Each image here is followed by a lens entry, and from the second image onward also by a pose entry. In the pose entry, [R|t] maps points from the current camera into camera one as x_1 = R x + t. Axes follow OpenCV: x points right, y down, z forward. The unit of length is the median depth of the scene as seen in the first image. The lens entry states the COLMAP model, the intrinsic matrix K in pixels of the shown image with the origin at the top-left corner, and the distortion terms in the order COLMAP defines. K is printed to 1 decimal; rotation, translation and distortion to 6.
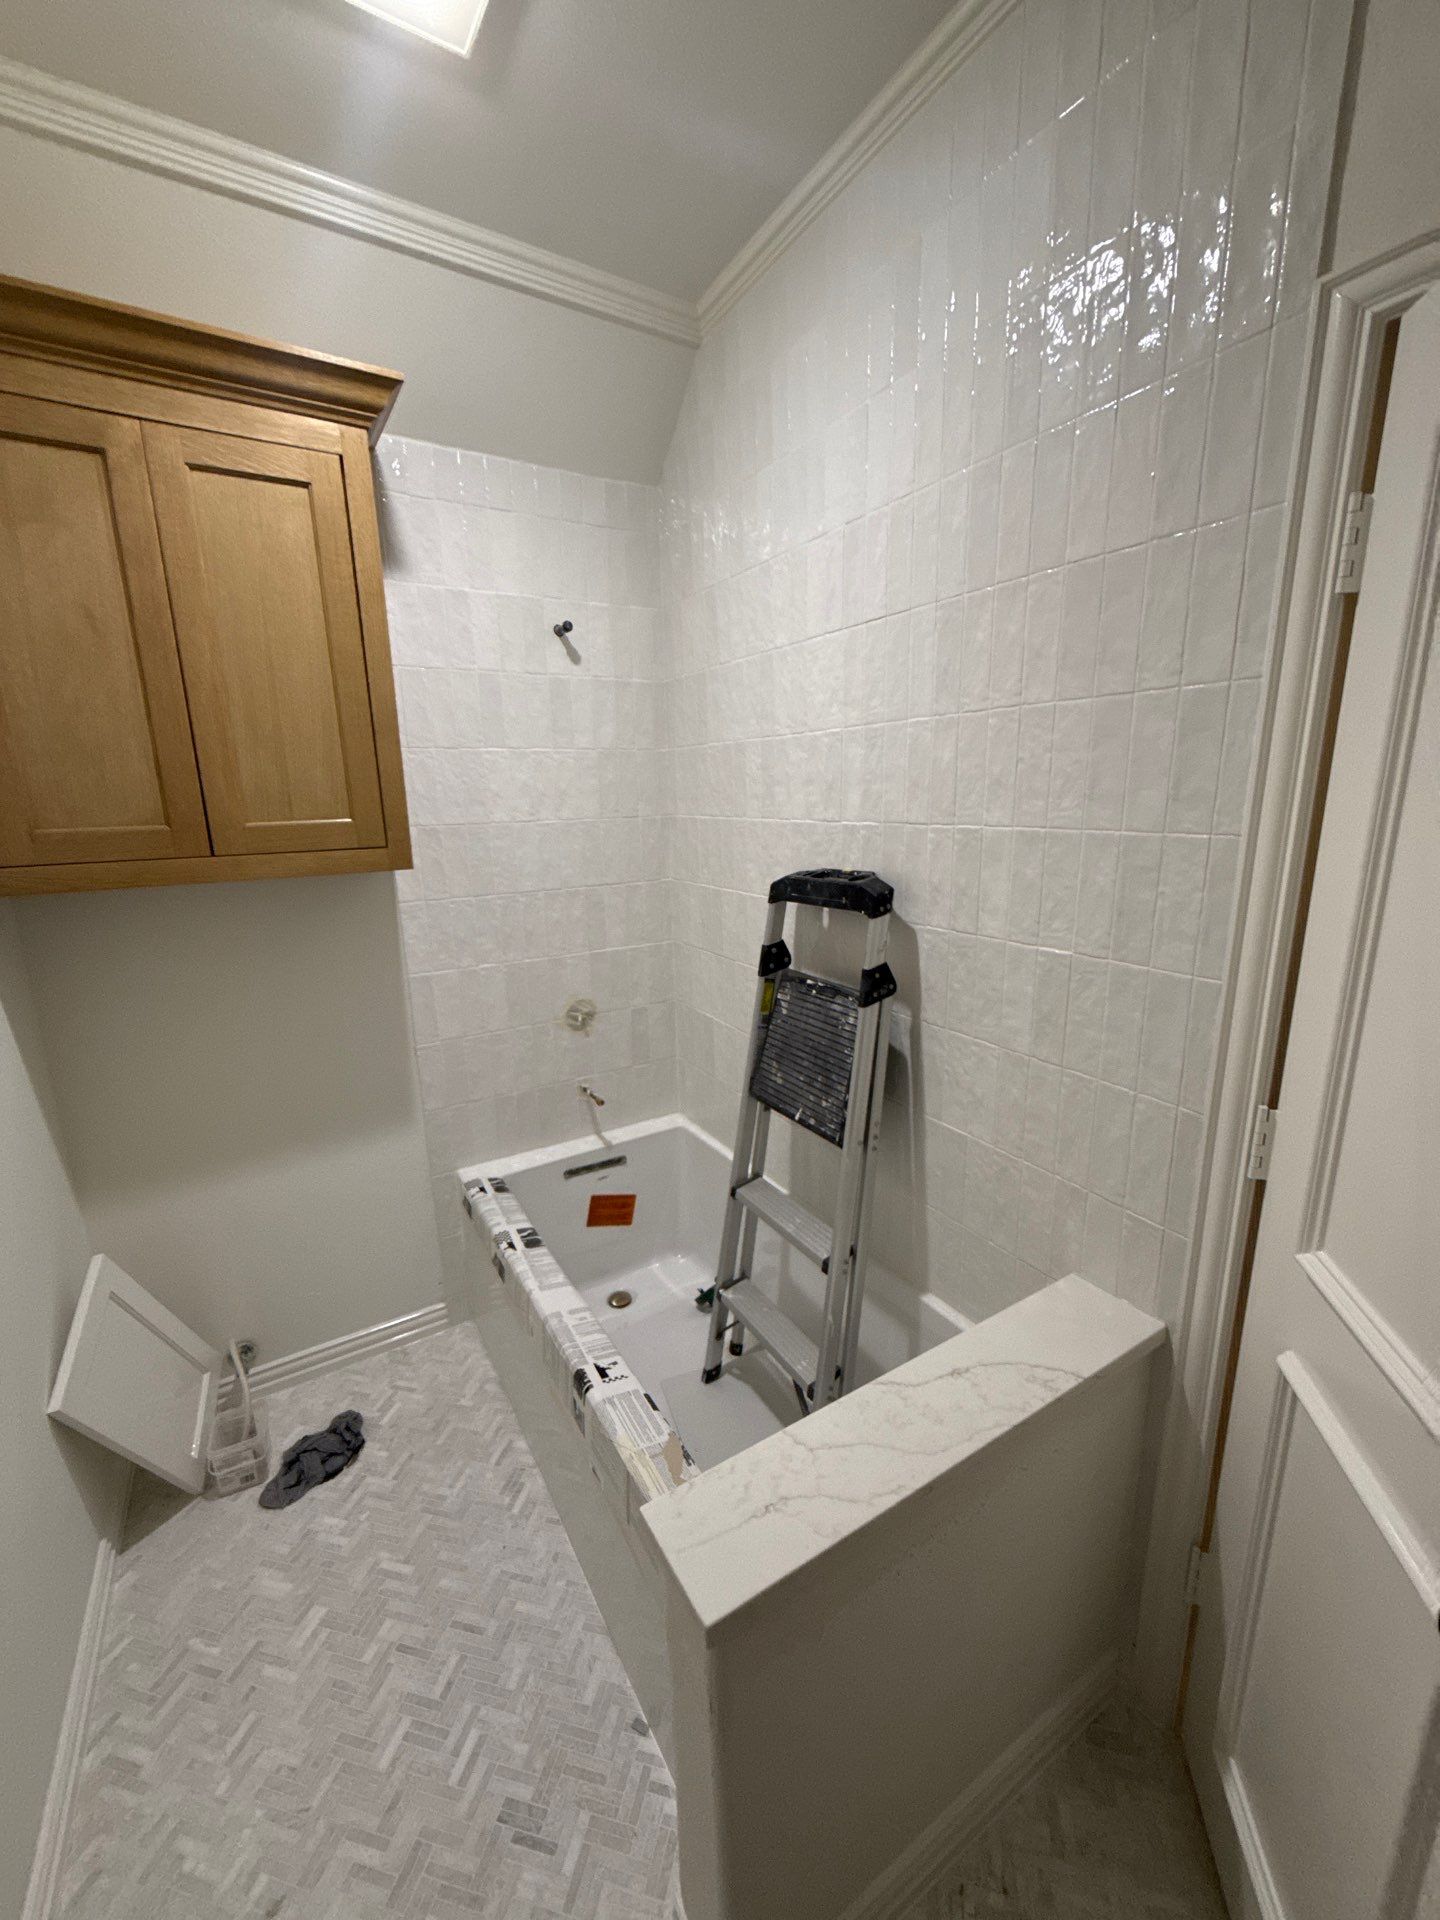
lens RADIAL K [[751.5, 0, 722.4], [0, 751.5, 964.4], [0, 0, 1]] dist [-0.003581, 0.001042]
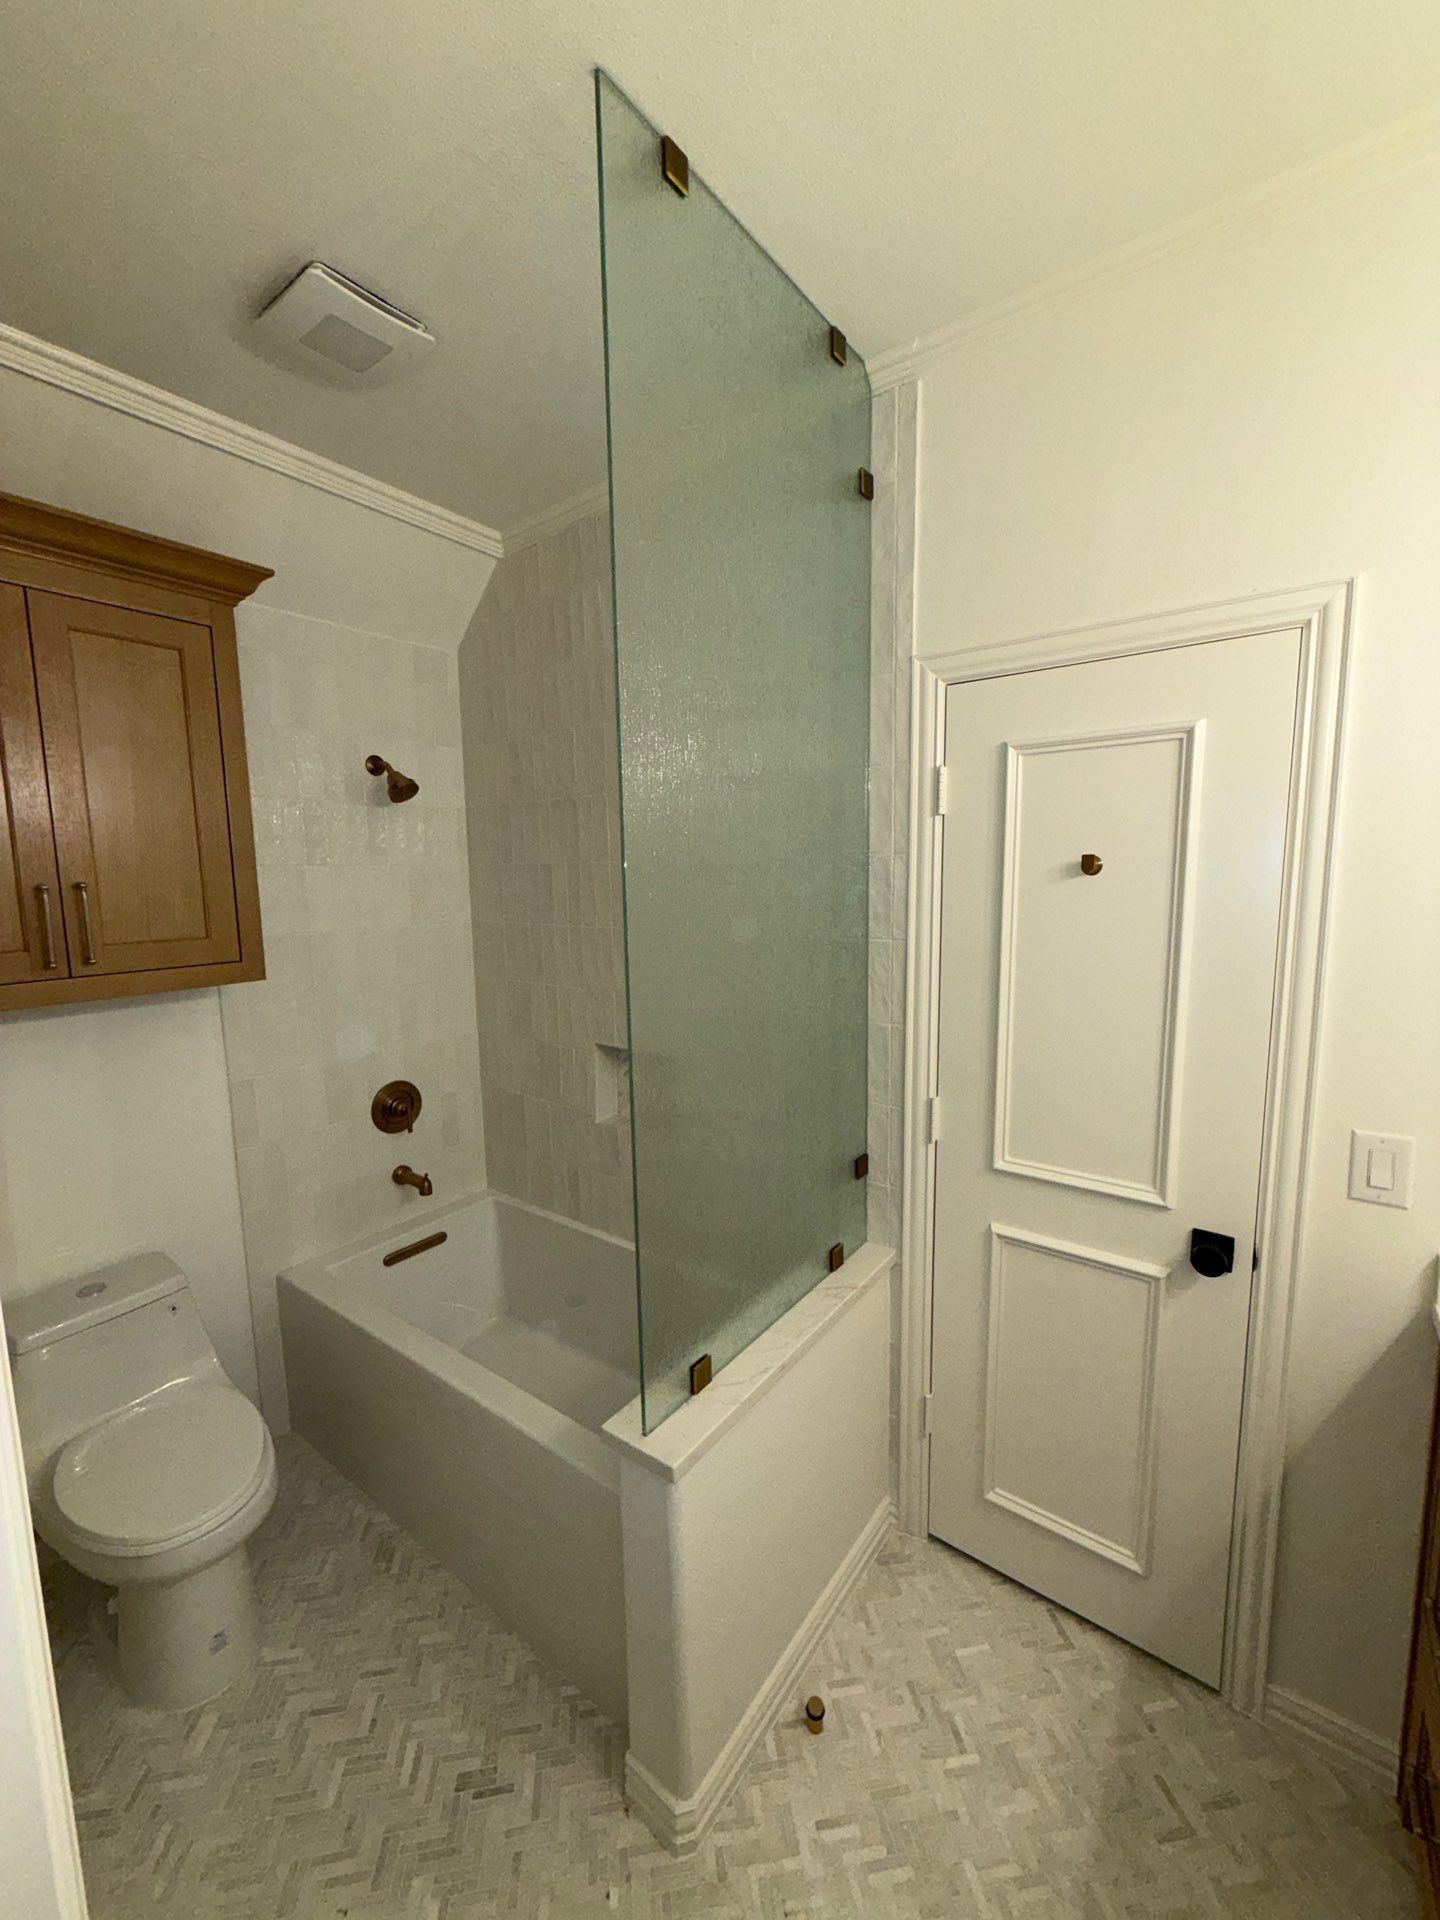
lens RADIAL K [[751.5, 0, 718.3], [0, 751.5, 962.0], [0, 0, 1]] dist [-0.003581, 0.001042]
pose [[0.930306, -0.040443, 0.364549, -0.249333], [0.080016, 0.992342, -0.094105, 0.004684], [-0.357951, 0.116716, 0.926417, -0.321041]]
